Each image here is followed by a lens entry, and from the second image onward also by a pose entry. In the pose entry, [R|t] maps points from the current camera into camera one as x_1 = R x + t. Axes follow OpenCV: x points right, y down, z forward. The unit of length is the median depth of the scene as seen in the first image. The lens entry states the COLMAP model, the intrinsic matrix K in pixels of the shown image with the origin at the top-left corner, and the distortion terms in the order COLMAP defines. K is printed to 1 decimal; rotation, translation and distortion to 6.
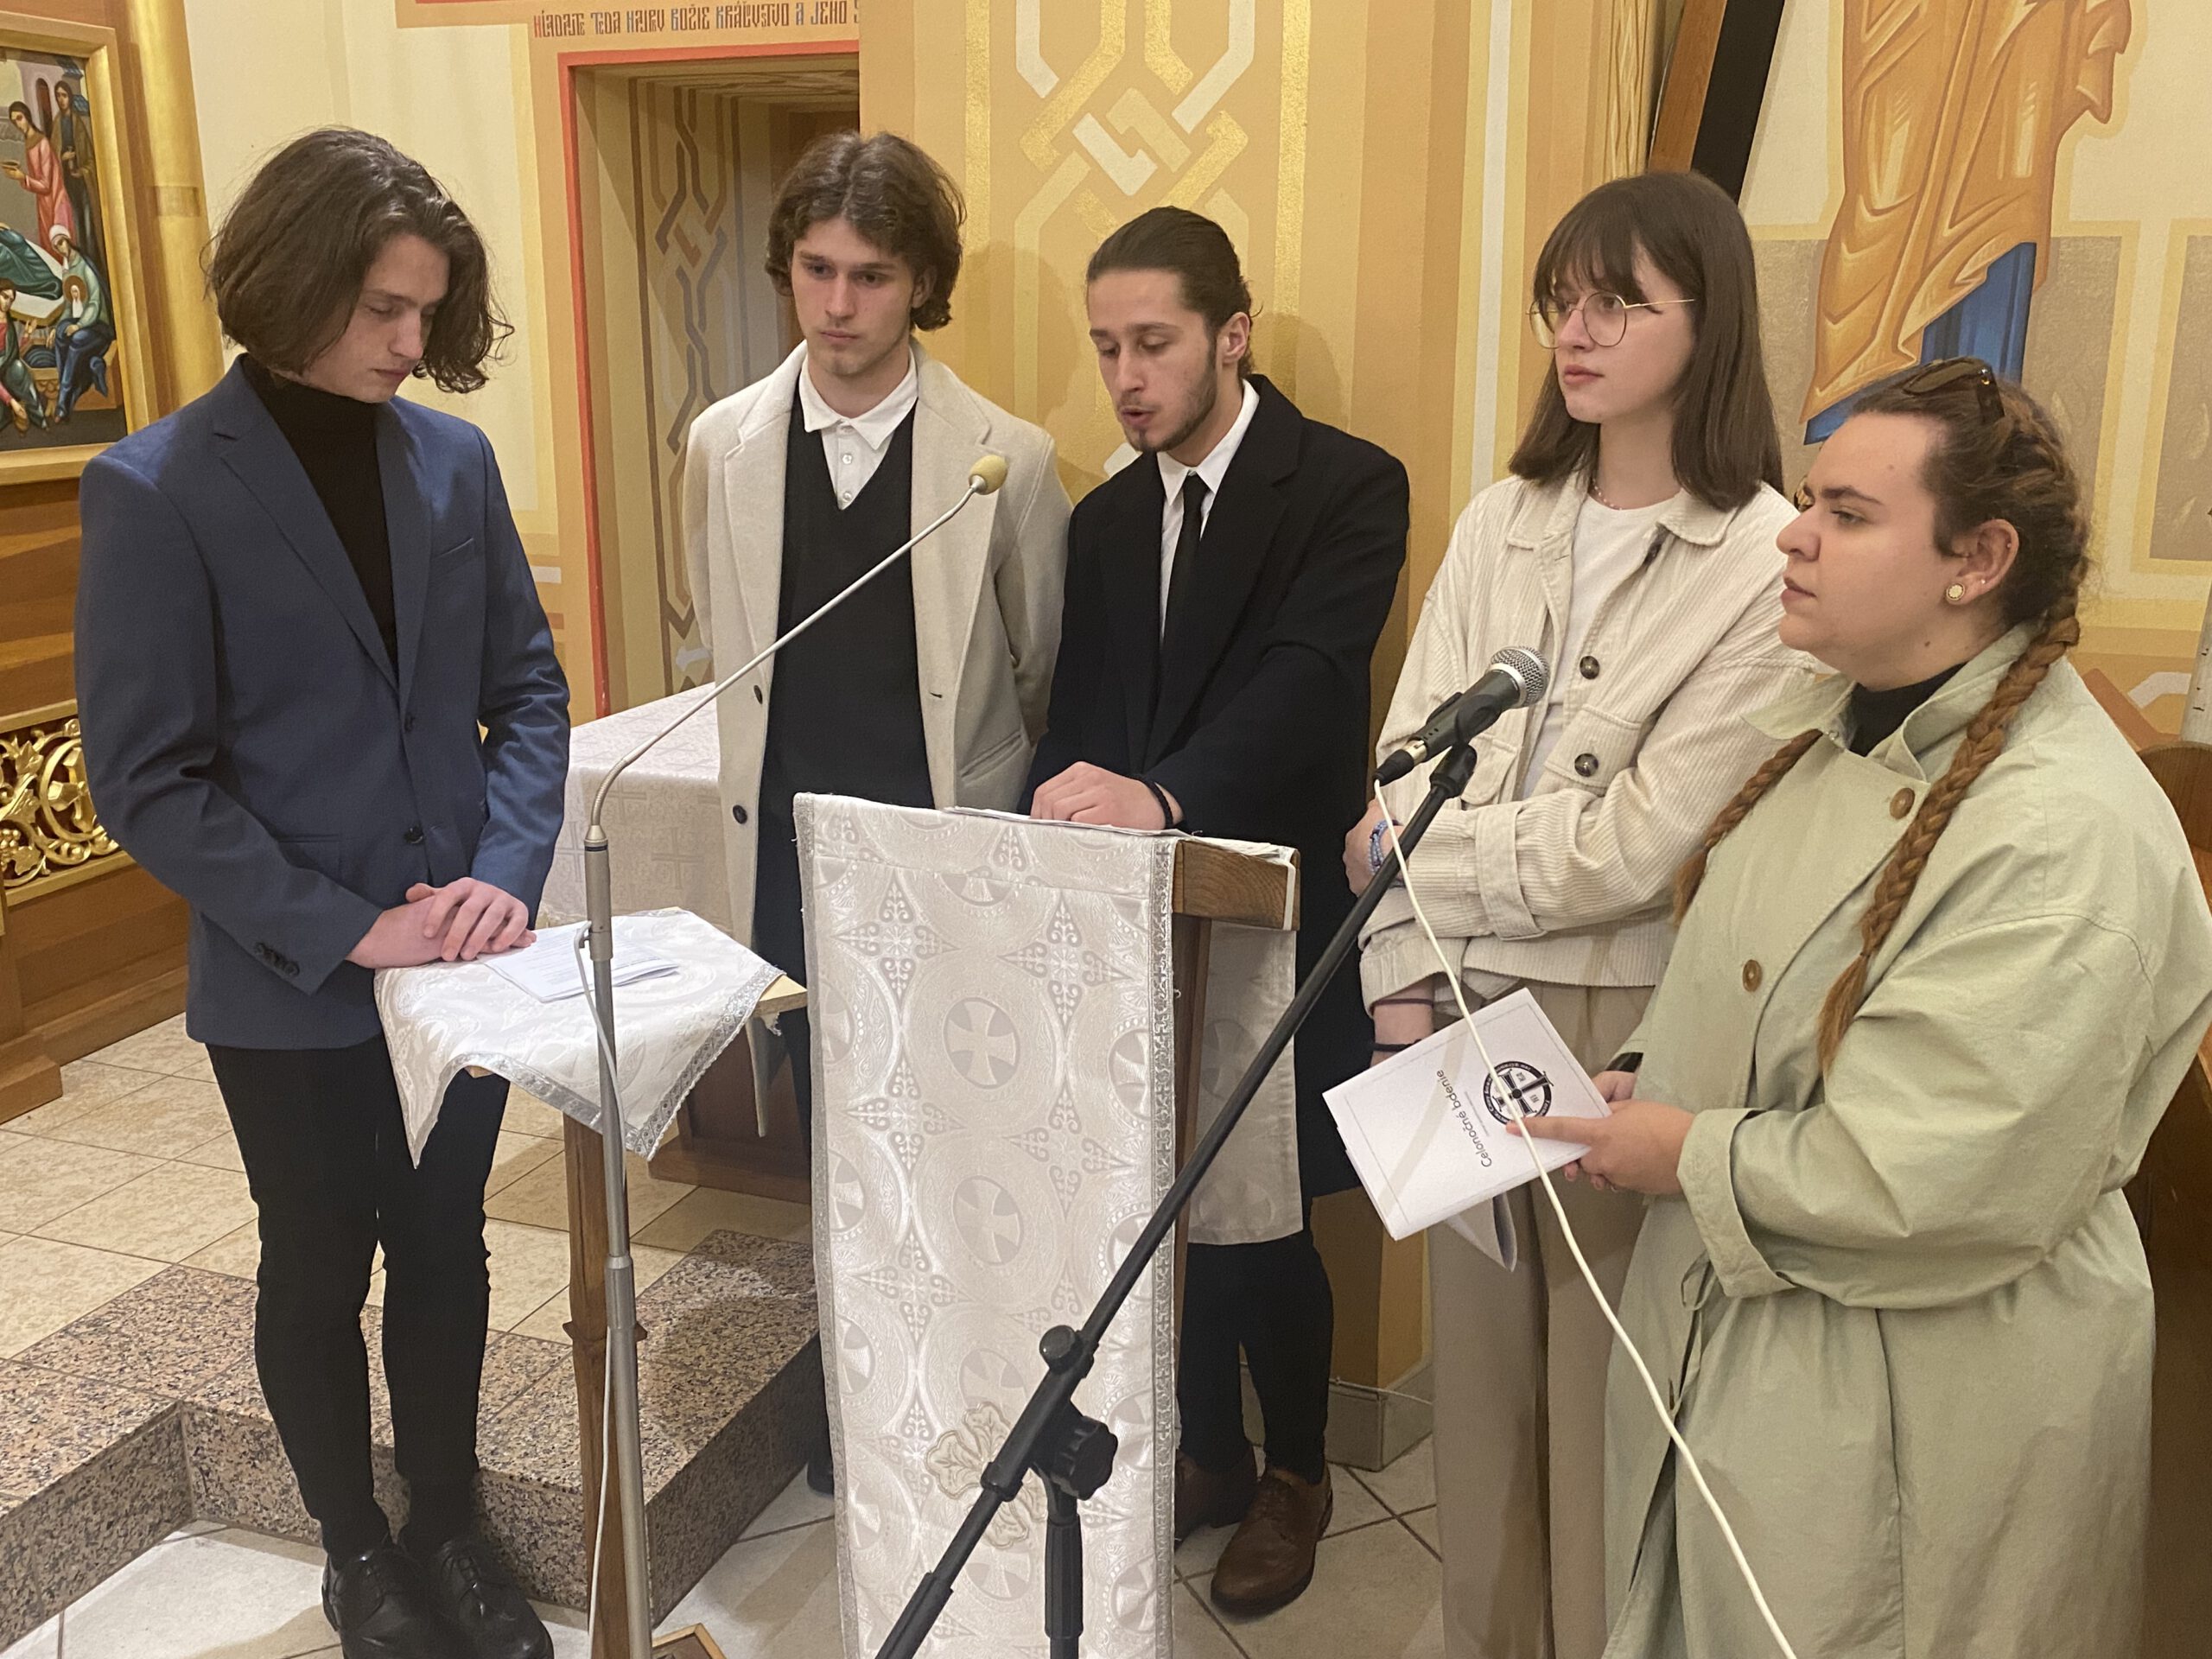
lens RADIAL K [[2024.9, 0, 1105.4], [0, 2024.9, 781.2], [0, 0, 1]] dist [-0.005952, 0.082901]
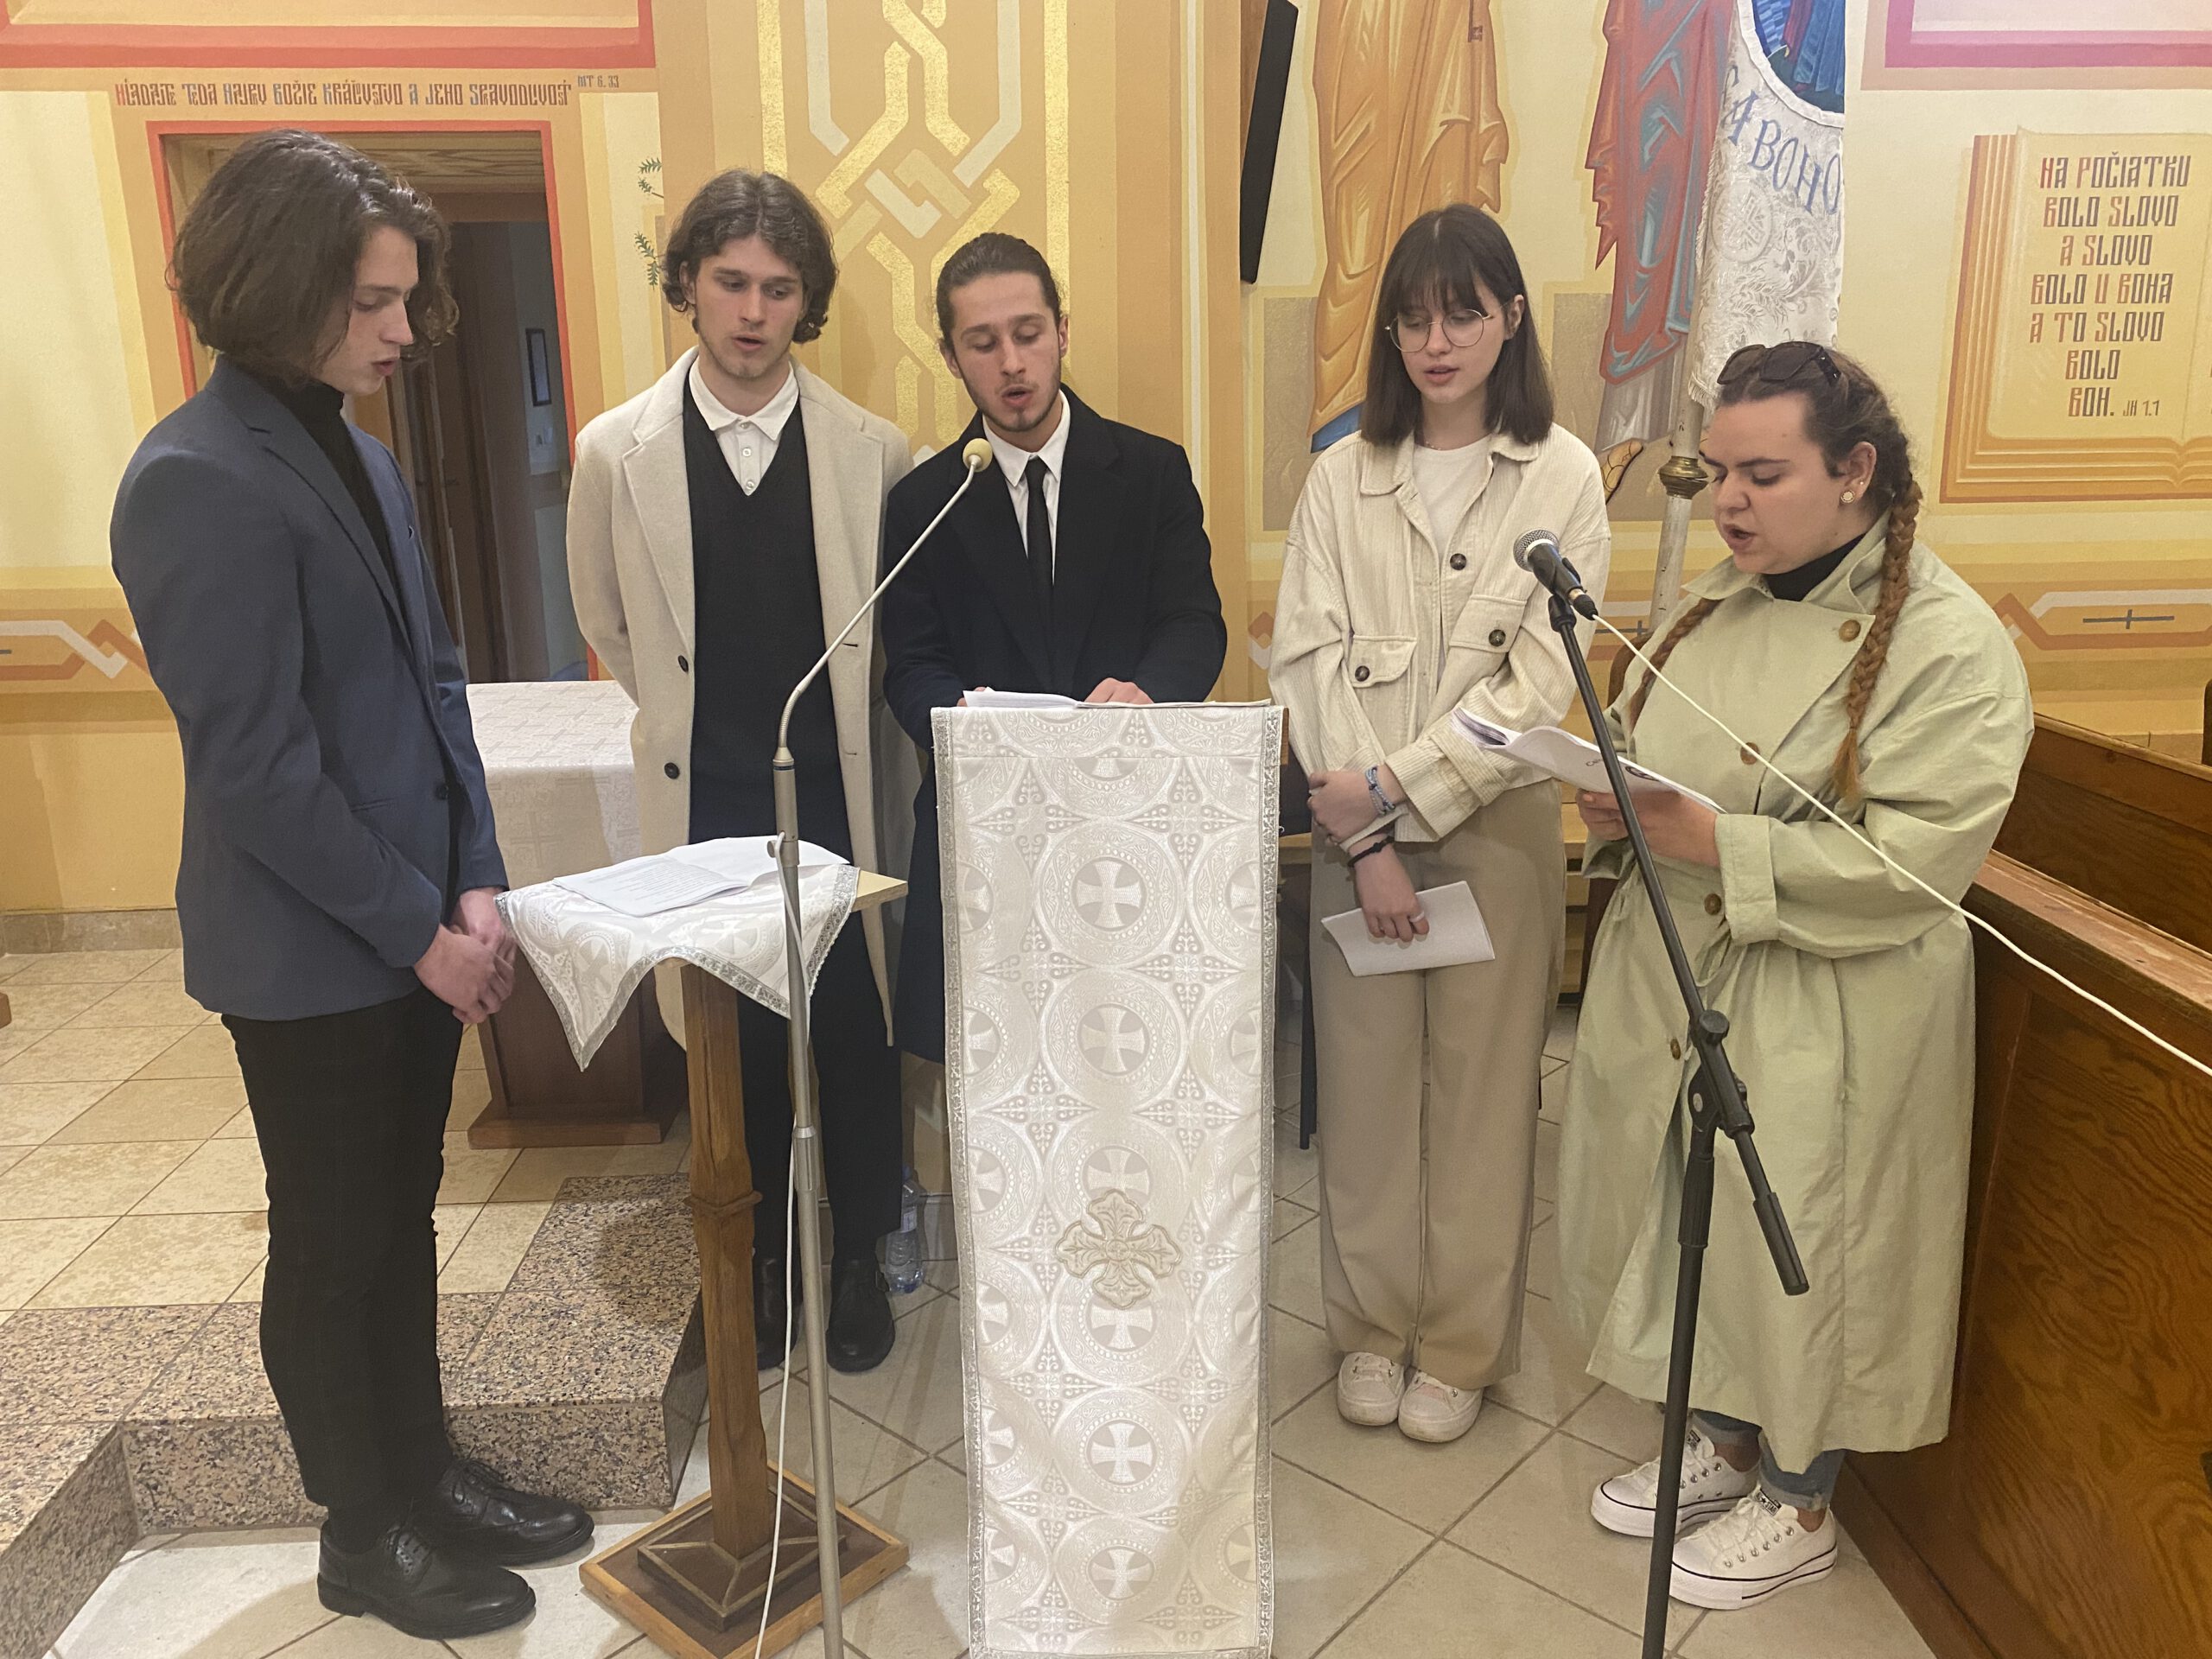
lens RADIAL K [[1688.5, 0, 1116.5], [0, 1688.5, 816.1], [0, 0, 1]] dist [0.042969, -0.007366]
pose [[0.916541, -0.105327, 0.385823, -0.319625], [0.102239, 0.994349, 0.028576, 0.037814], [-0.386653, 0.013255, 0.922130, 0.034454]]
